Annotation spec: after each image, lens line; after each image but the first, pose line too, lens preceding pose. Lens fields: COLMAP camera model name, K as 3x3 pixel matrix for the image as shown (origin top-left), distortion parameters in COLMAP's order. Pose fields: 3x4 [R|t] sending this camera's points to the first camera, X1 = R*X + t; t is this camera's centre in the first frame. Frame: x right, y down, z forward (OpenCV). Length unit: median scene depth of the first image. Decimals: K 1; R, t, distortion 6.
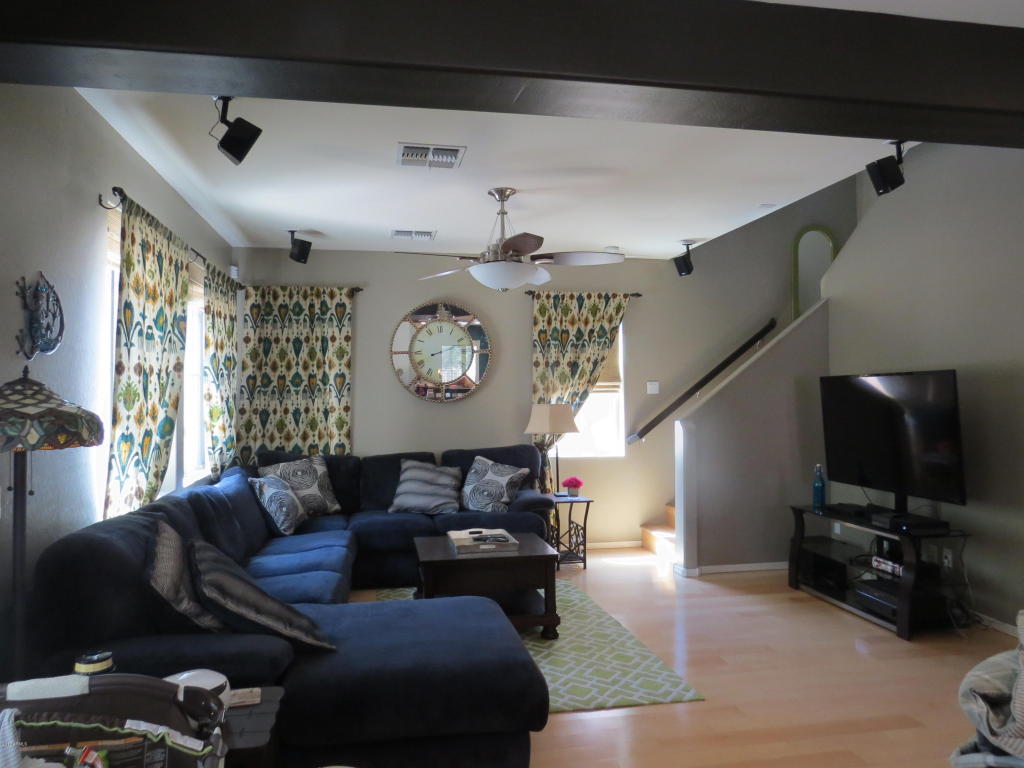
lens RADIAL K [[724.1, 0, 510.8], [0, 724.1, 382.6], [0, 0, 1]] dist [-0.031500, 0.013273]
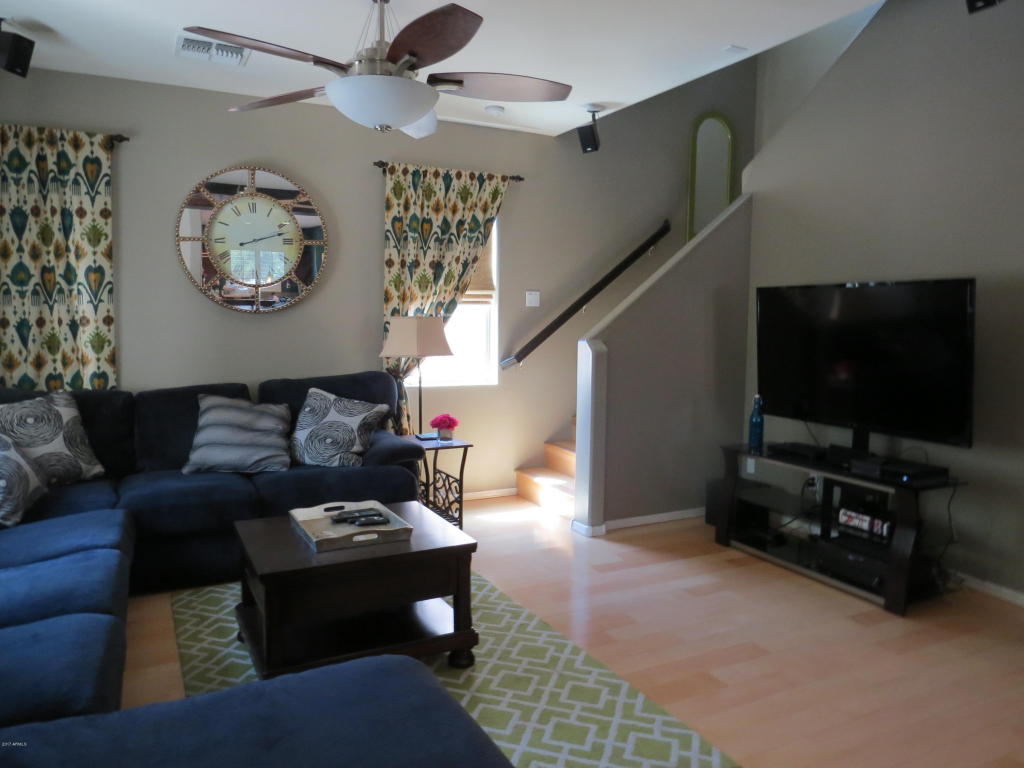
lens RADIAL K [[724.1, 0, 512.9], [0, 724.1, 382.8], [0, 0, 1]] dist [-0.031500, 0.013273]
pose [[0.957563, -0.011860, 0.287981, -0.062973], [-0.020381, 0.993866, 0.108699, 0.014283], [-0.287504, -0.109955, 0.951447, 0.265260]]
